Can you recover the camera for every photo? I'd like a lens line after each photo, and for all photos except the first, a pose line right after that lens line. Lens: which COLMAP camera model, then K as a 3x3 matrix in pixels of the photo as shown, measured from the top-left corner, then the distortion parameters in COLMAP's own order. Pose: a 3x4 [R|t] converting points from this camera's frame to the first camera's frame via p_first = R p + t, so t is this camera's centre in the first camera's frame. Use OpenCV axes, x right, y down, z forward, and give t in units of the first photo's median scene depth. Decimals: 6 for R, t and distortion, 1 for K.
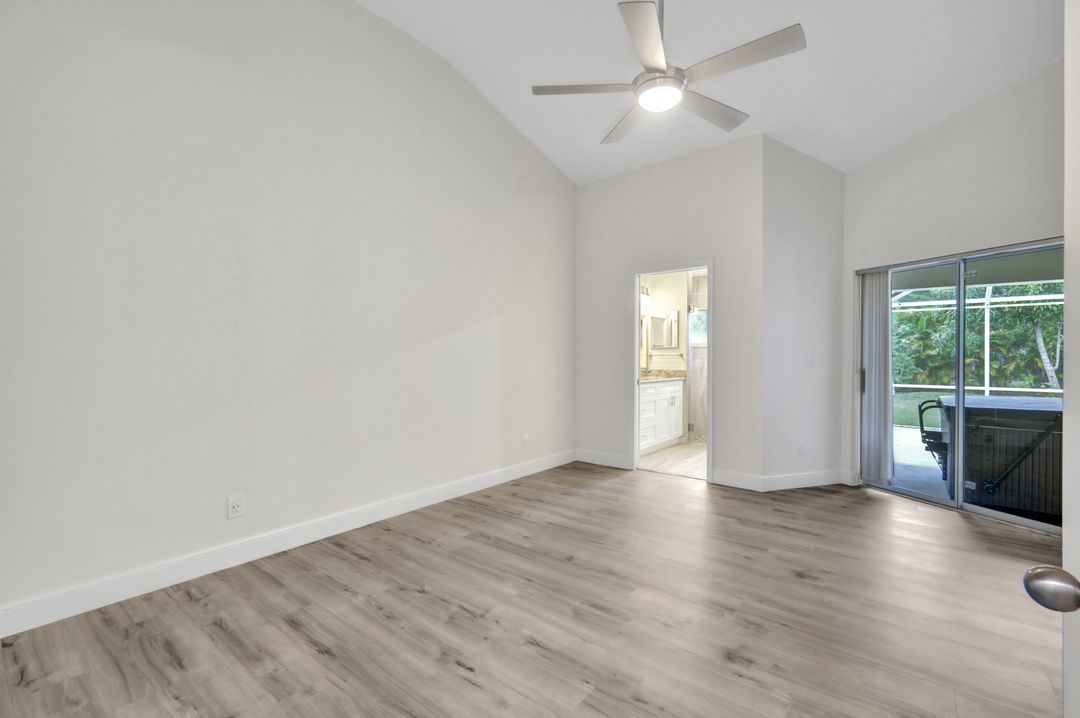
lens RADIAL K [[471.9, 0, 537.9], [0, 471.9, 357.7], [0, 0, 1]] dist [0.003076, 0.000478]
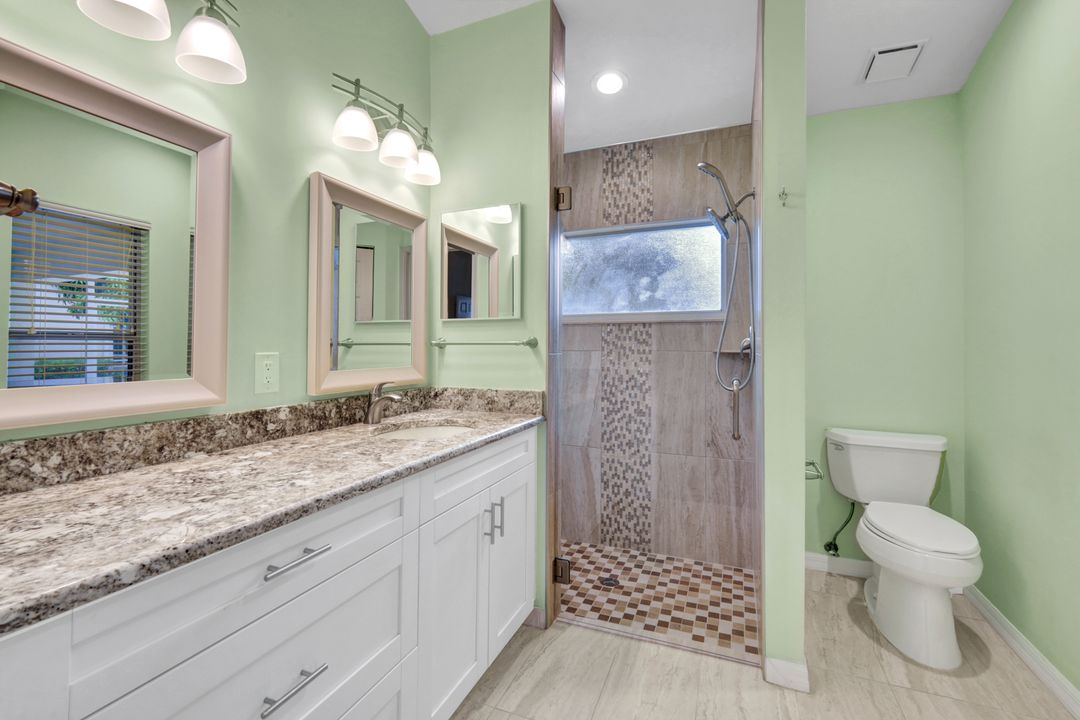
lens RADIAL K [[471.9, 0, 544.7], [0, 471.9, 351.6], [0, 0, 1]] dist [0.003076, 0.000478]
pose [[0.958895, -0.003298, 0.283741, 0.344658], [0.000032, 0.999934, 0.011514, -0.005094], [-0.283761, -0.011032, 0.958832, 1.076229]]
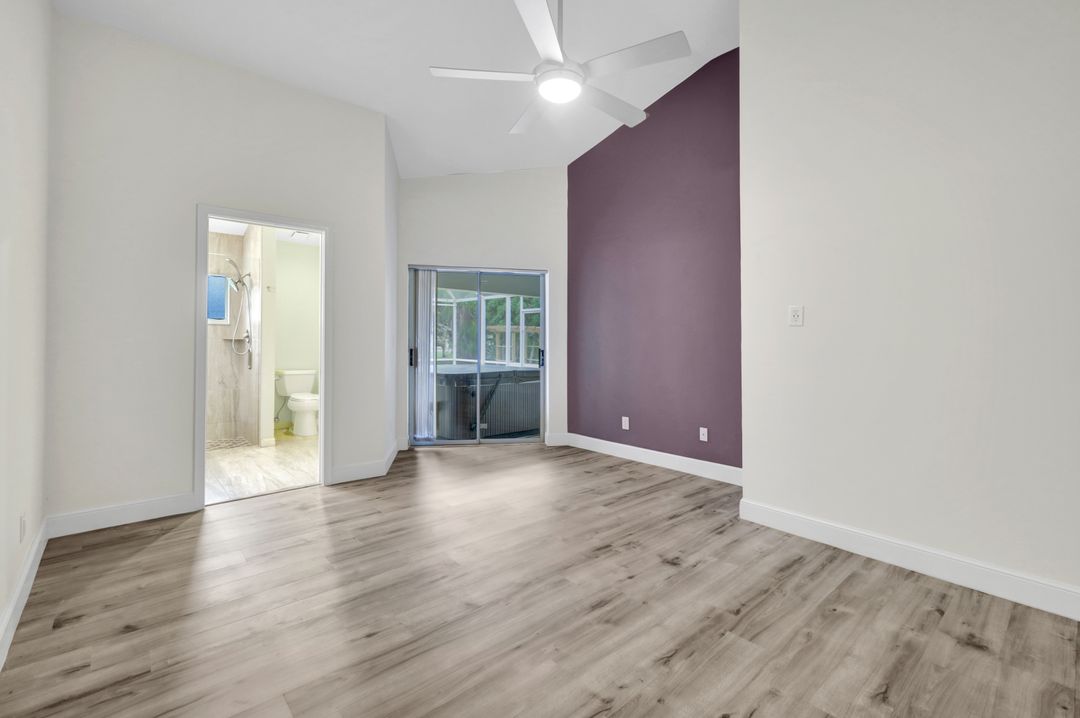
lens RADIAL K [[471.9, 0, 534.1], [0, 471.9, 329.8], [0, 0, 1]] dist [0.003076, 0.000478]
pose [[0.183490, 0.013722, 0.982926, -0.435591], [-0.004720, 0.999903, -0.013078, -0.009083], [-0.983010, -0.002240, 0.183537, 0.491552]]
